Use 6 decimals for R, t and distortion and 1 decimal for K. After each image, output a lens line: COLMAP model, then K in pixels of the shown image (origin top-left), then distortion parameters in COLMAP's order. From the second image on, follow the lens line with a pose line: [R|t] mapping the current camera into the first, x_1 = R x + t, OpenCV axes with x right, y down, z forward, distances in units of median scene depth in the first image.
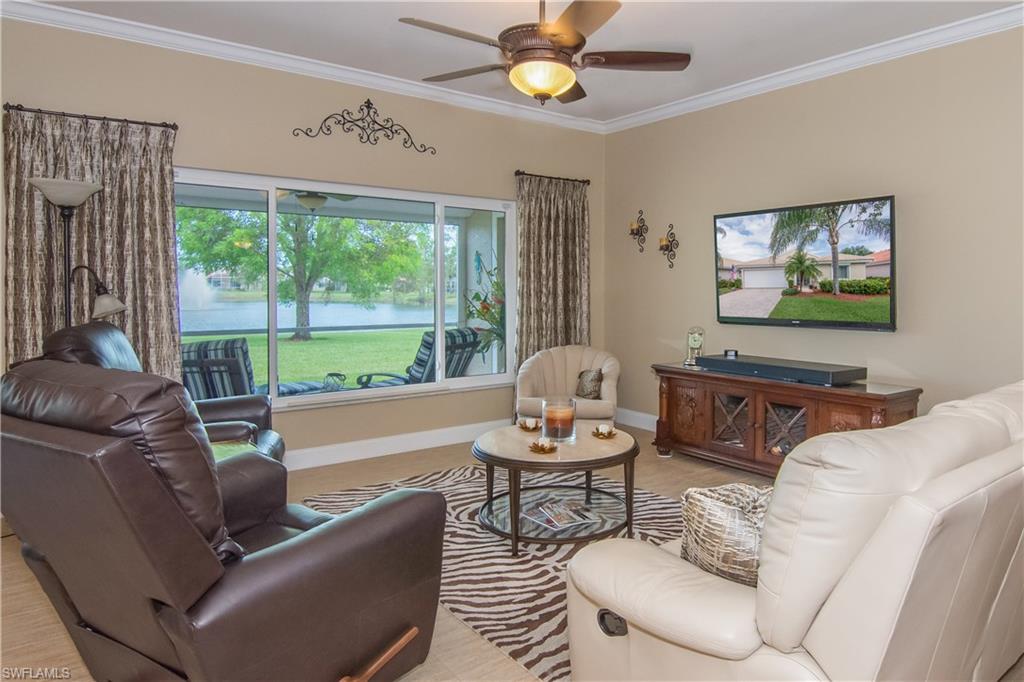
lens RADIAL K [[635.5, 0, 566.3], [0, 635.5, 302.3], [0, 0, 1]] dist [0.016936, -0.001233]
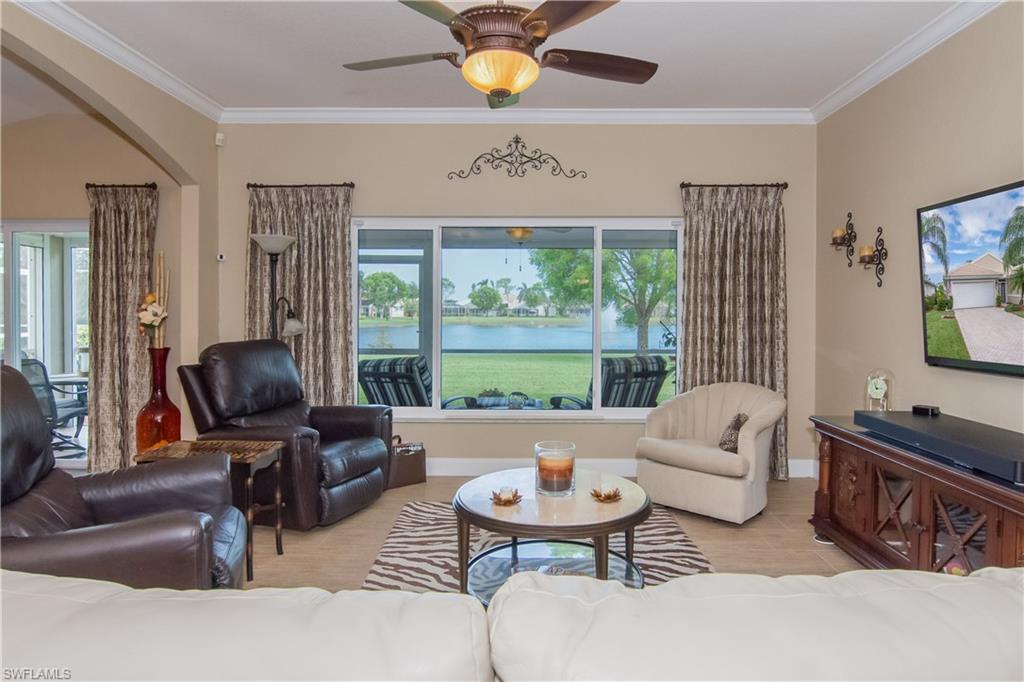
lens RADIAL K [[584.0, 0, 520.0], [0, 584.0, 321.8], [0, 0, 1]] dist [-0.003164, -0.003856]
pose [[0.790572, 0.008084, -0.612316, 0.286421], [-0.014484, 0.999880, -0.005499, -0.004020], [0.612198, 0.013217, 0.790594, 0.244266]]
